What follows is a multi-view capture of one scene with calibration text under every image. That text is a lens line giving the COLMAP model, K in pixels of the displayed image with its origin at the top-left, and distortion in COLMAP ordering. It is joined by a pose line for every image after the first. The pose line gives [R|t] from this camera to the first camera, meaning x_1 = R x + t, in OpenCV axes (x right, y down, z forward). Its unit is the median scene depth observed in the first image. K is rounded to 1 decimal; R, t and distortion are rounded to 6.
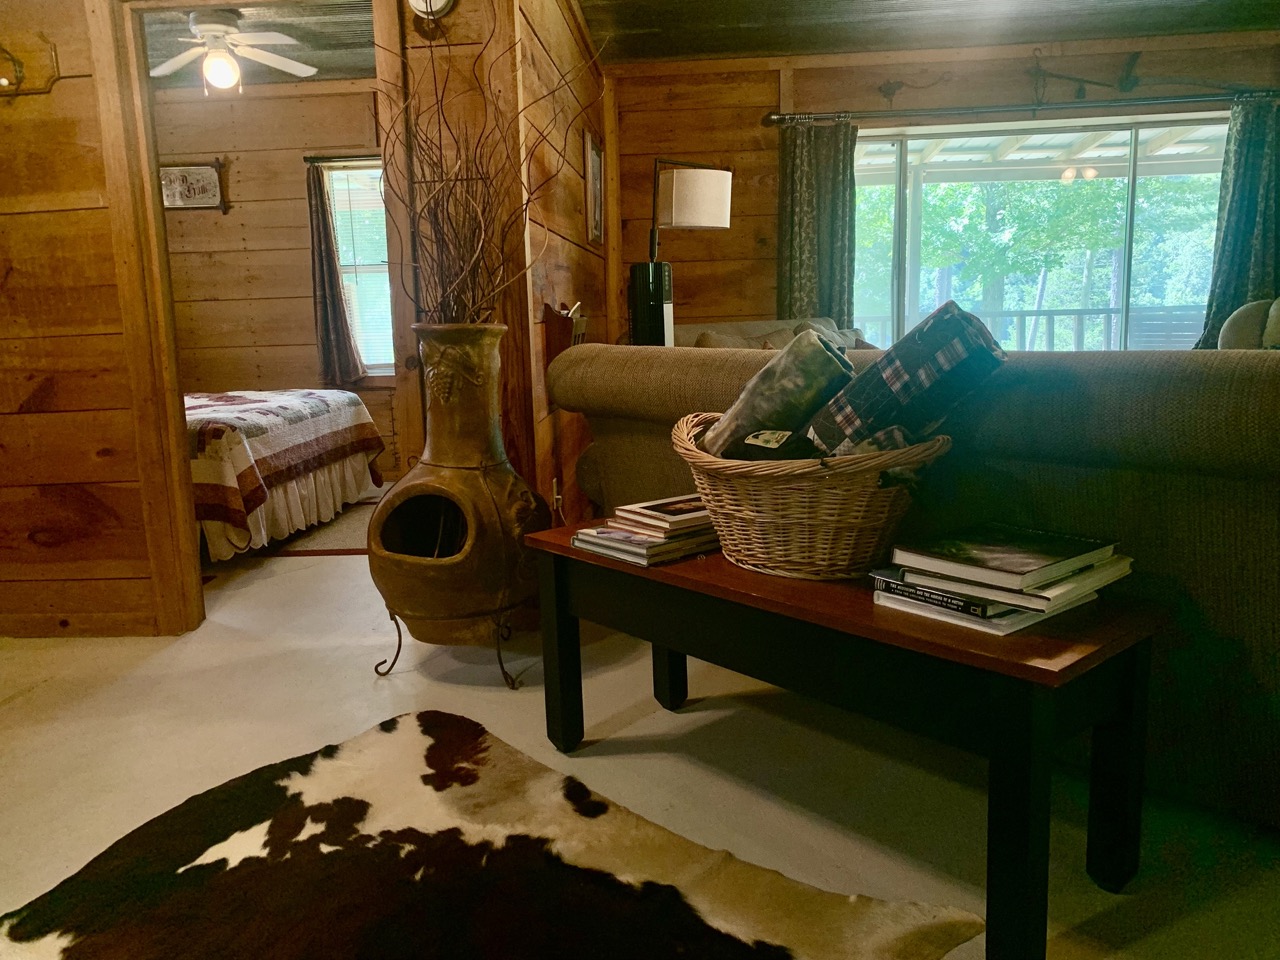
lens RADIAL K [[985.2, 0, 627.4], [0, 985.2, 476.3], [0, 0, 1]] dist [0.036454, -0.054382]
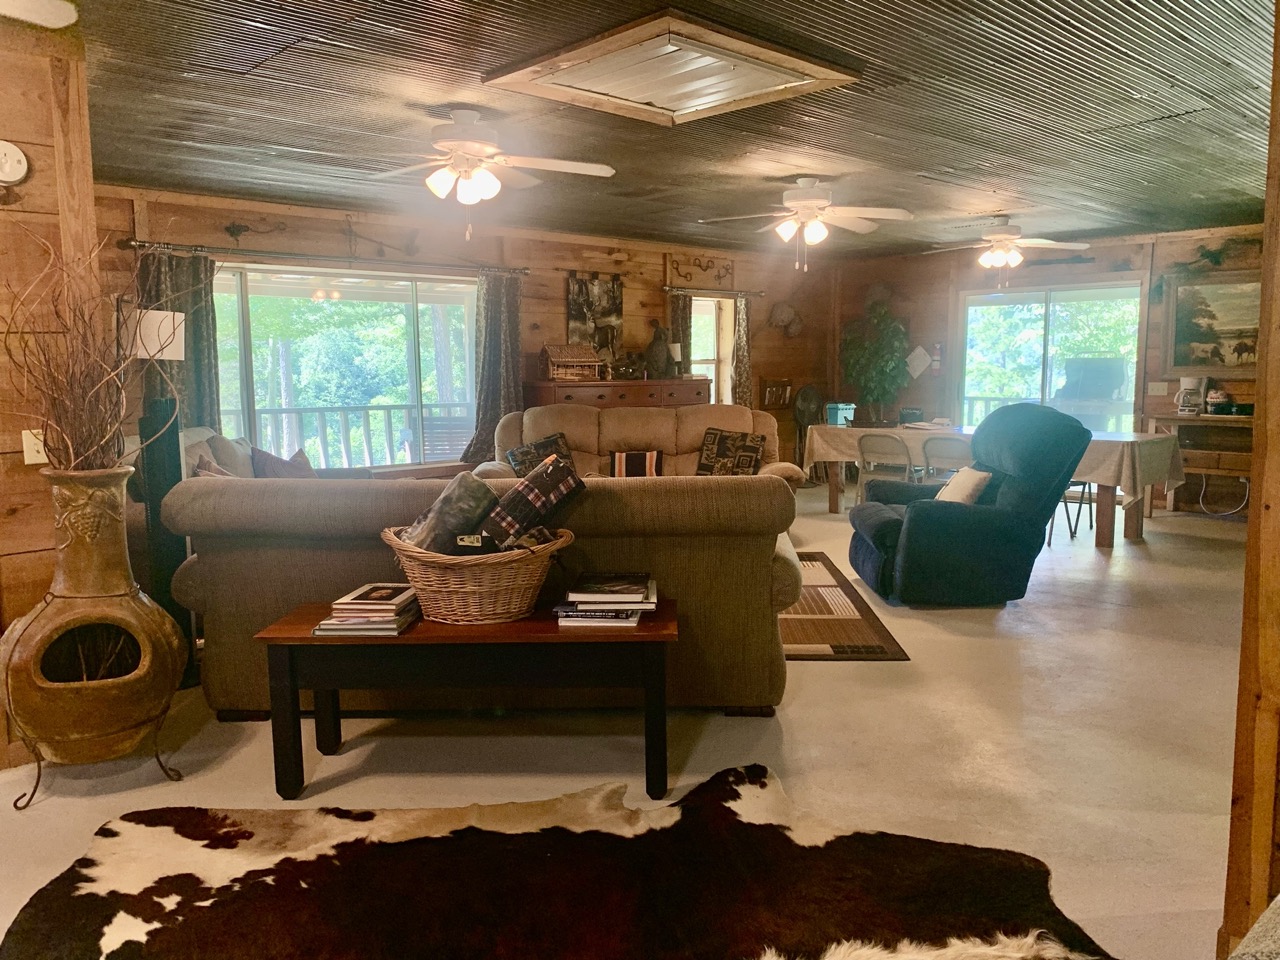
lens RADIAL K [[985.2, 0, 647.2], [0, 985.2, 473.3], [0, 0, 1]] dist [0.036454, -0.054382]
pose [[0.672451, -0.054910, 0.738102, -0.787067], [0.110246, 0.993550, -0.026527, -0.067657], [-0.731885, 0.099211, 0.674167, -0.297597]]
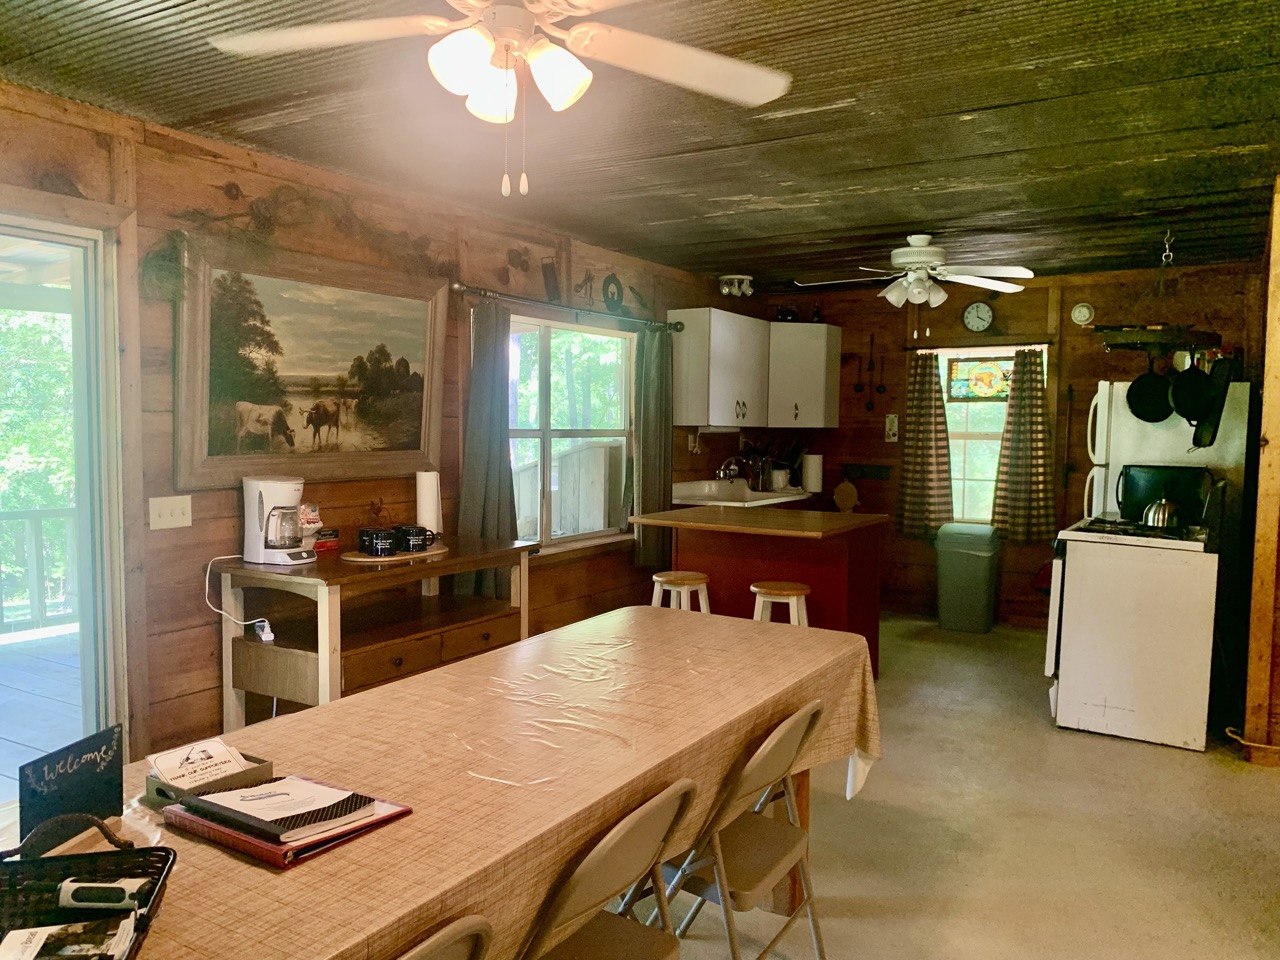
lens RADIAL K [[985.2, 0, 636.7], [0, 985.2, 485.0], [0, 0, 1]] dist [0.036454, -0.054382]
pose [[-0.886120, -0.008164, 0.463385, 2.314639], [0.097048, 0.974409, 0.202751, -0.612423], [-0.453182, 0.224632, -0.862651, 2.025938]]
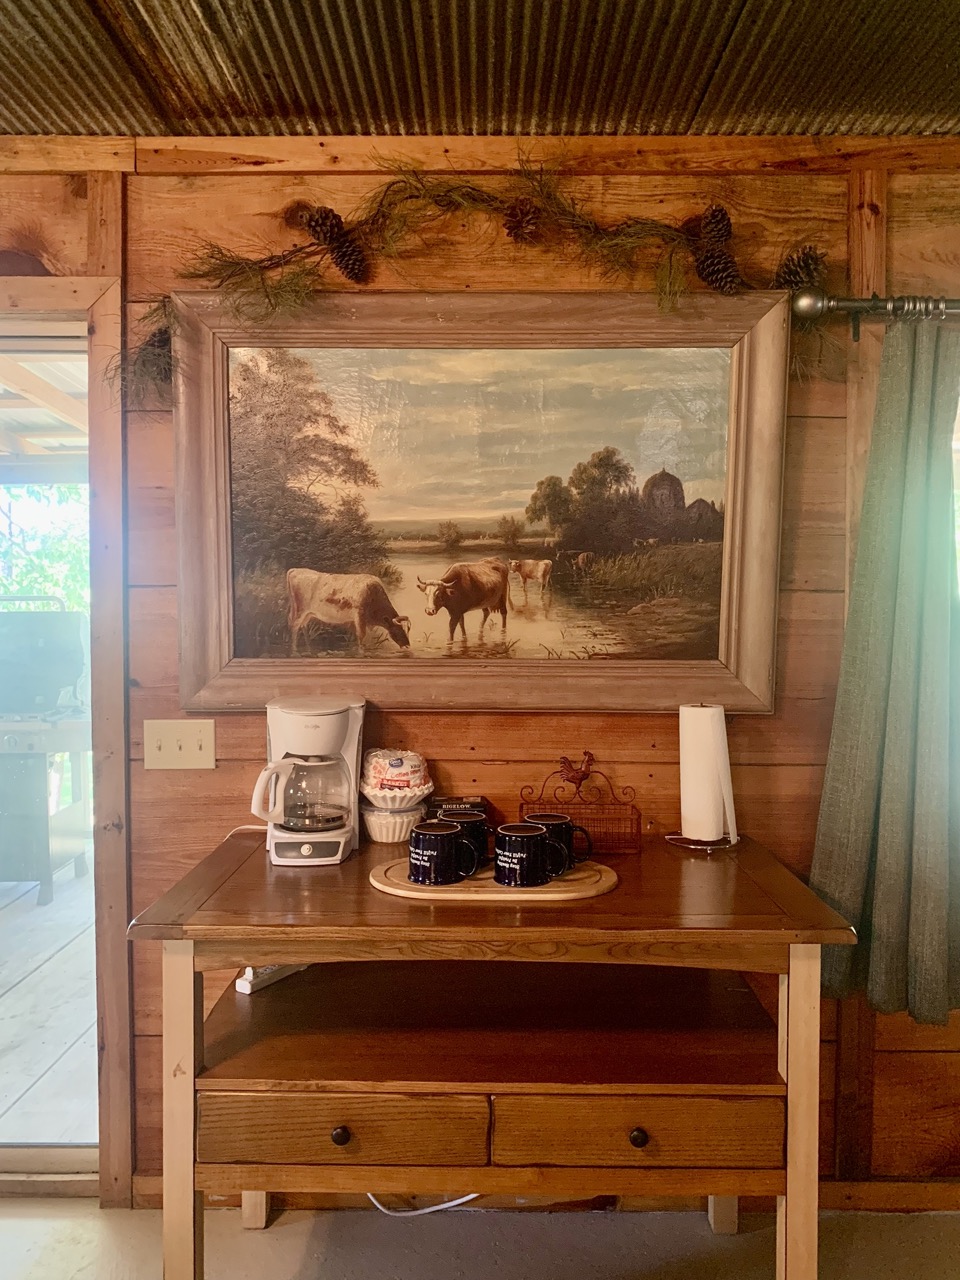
lens RADIAL K [[985.2, 0, 492.6], [0, 985.2, 663.7], [0, 0, 1]] dist [0.036454, -0.054382]
pose [[-0.067388, -0.023353, 0.997453, 2.709087], [0.170564, 0.984740, 0.034579, -0.364081], [-0.983039, 0.172460, -0.062377, 0.636126]]
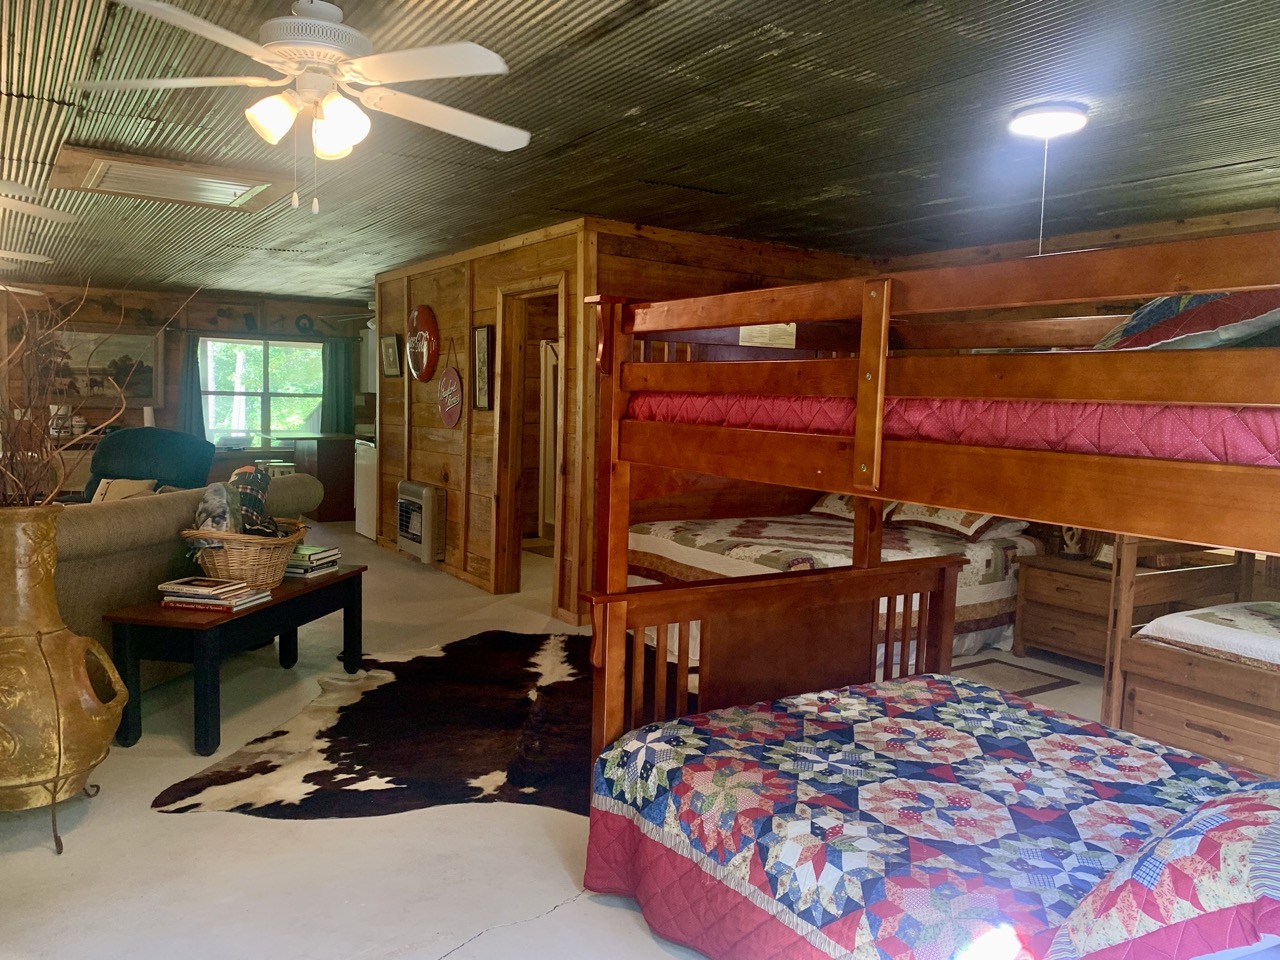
lens RADIAL K [[985.2, 0, 634.9], [0, 985.2, 475.1], [0, 0, 1]] dist [0.036454, -0.054382]
pose [[-0.607561, -0.040855, 0.793221, -1.963288], [0.135113, 0.978805, 0.153902, -0.353152], [-0.782697, 0.200679, -0.589164, 1.503469]]
